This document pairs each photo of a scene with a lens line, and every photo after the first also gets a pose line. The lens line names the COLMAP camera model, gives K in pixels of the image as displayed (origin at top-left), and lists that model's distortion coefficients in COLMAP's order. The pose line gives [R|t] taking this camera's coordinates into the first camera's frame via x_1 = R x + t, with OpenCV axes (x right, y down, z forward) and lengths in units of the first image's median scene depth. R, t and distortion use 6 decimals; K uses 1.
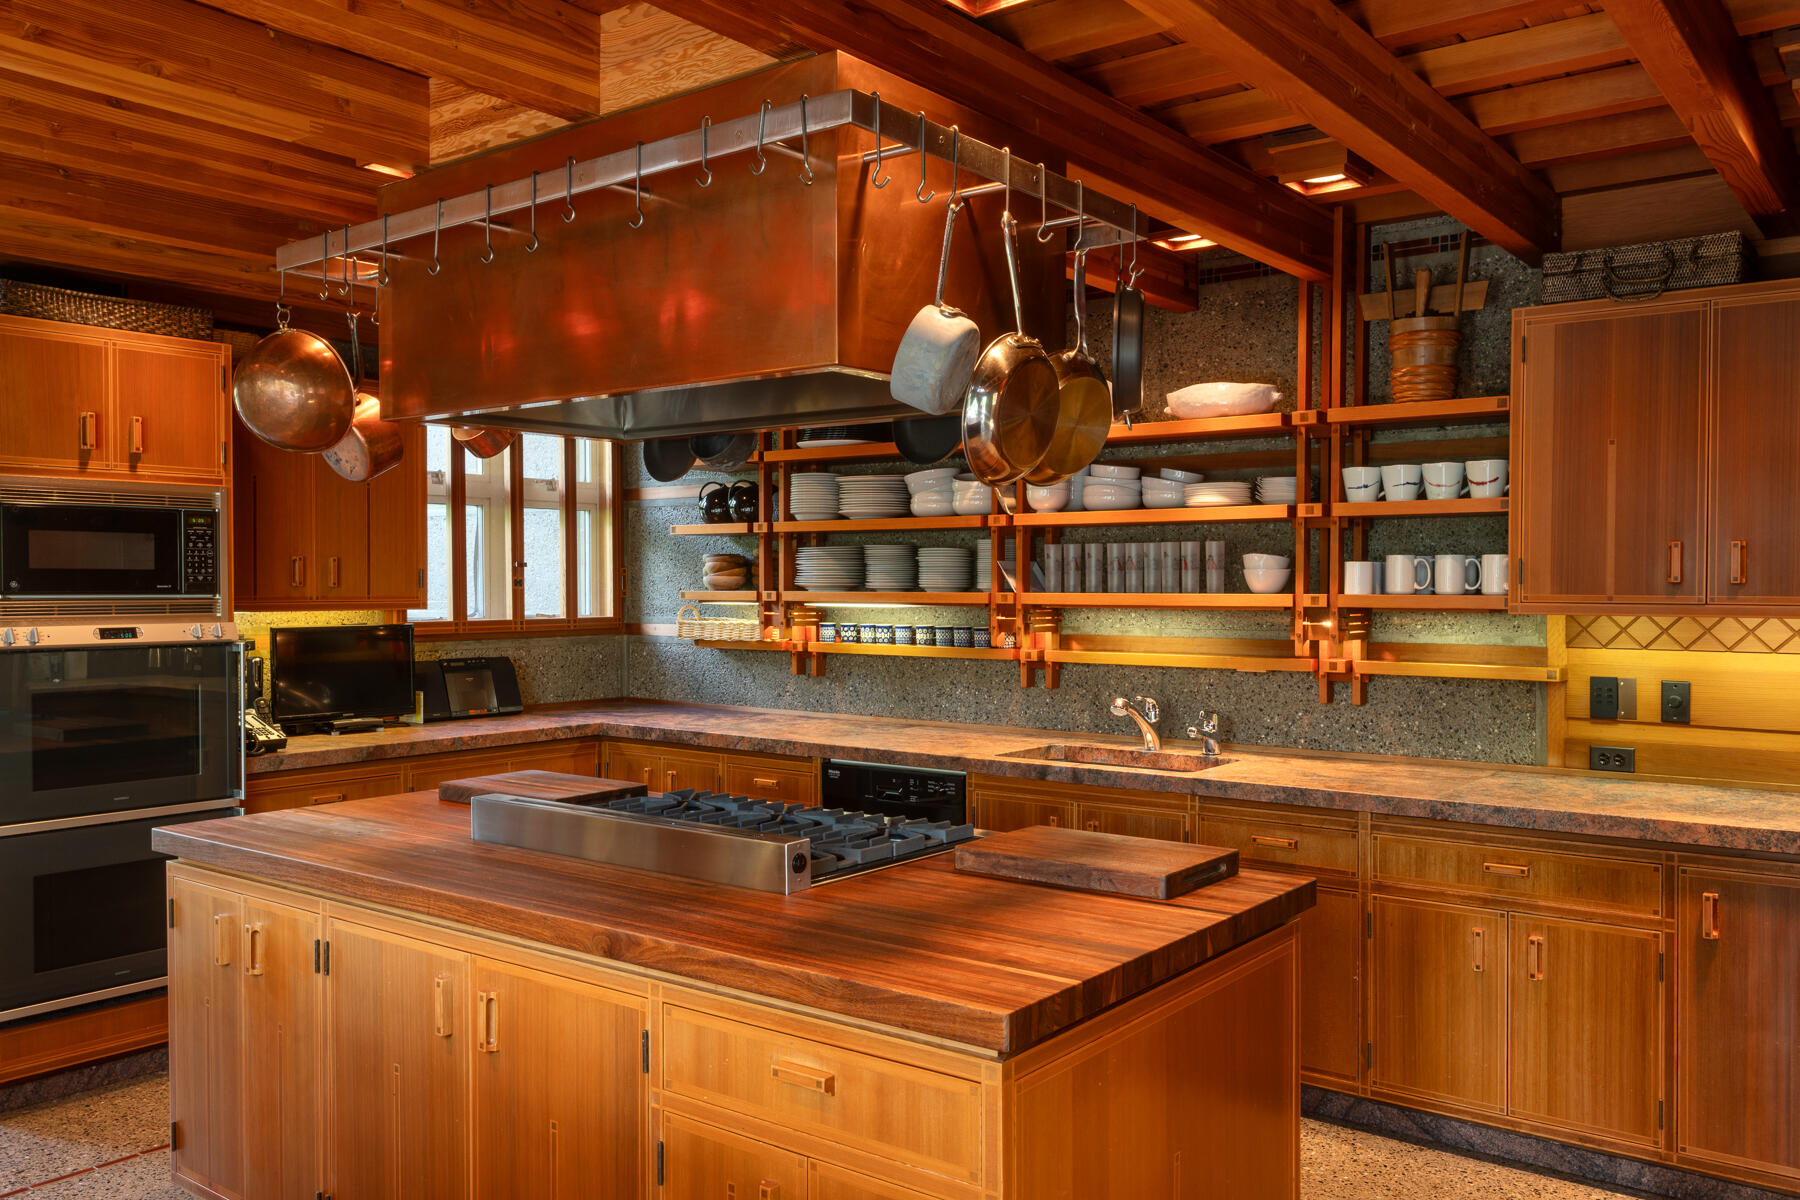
lens RADIAL K [[1427.8, 0, 900.0], [0, 1427.8, 600.0], [0, 0, 1]] dist [-0.001287, -0.000757]
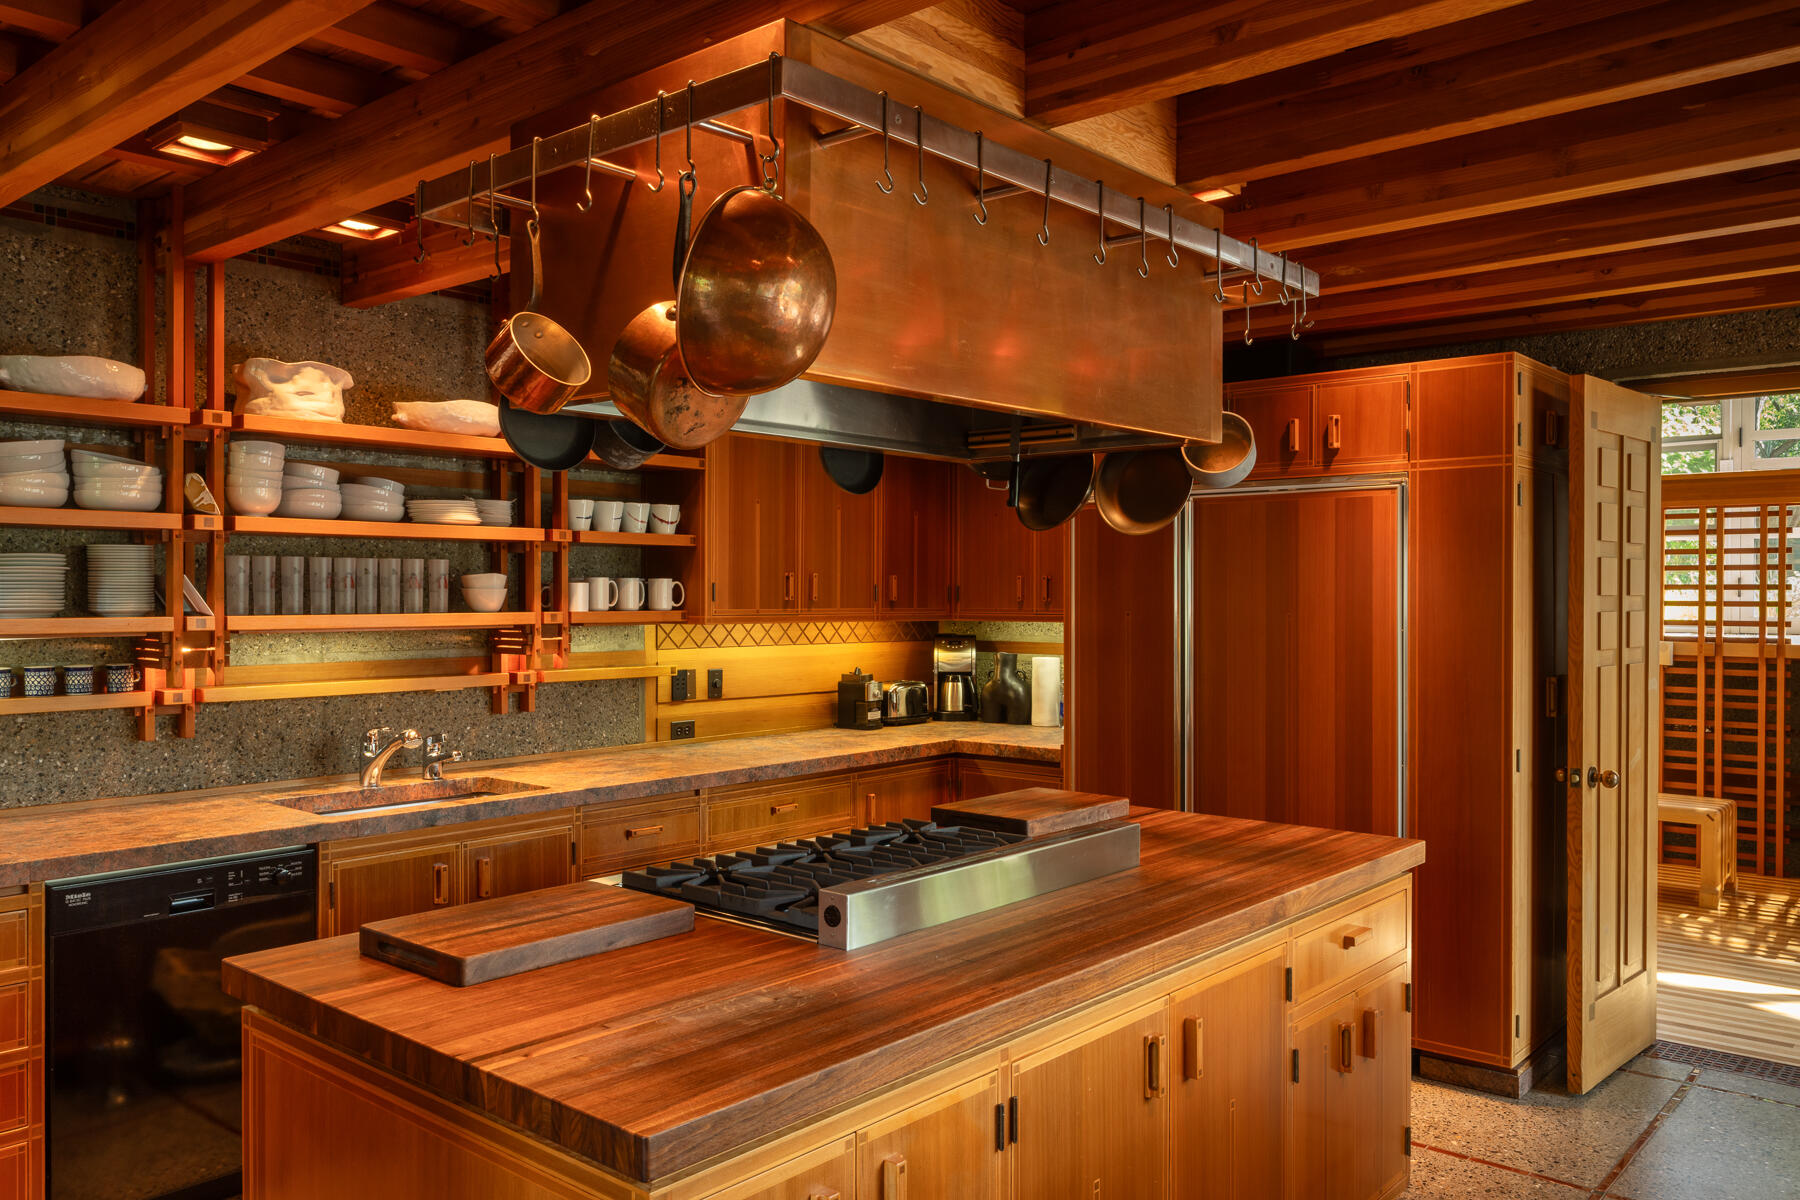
lens RADIAL K [[1361.4, 0, 900.0], [0, 1361.4, 600.0], [0, 0, 1]] dist [0.000410, 0.000043]
pose [[0.057213, -0.005541, 0.998347, -0.708120], [0.011906, 0.999917, 0.004868, -0.014534], [-0.998291, 0.011608, 0.057274, 0.648315]]
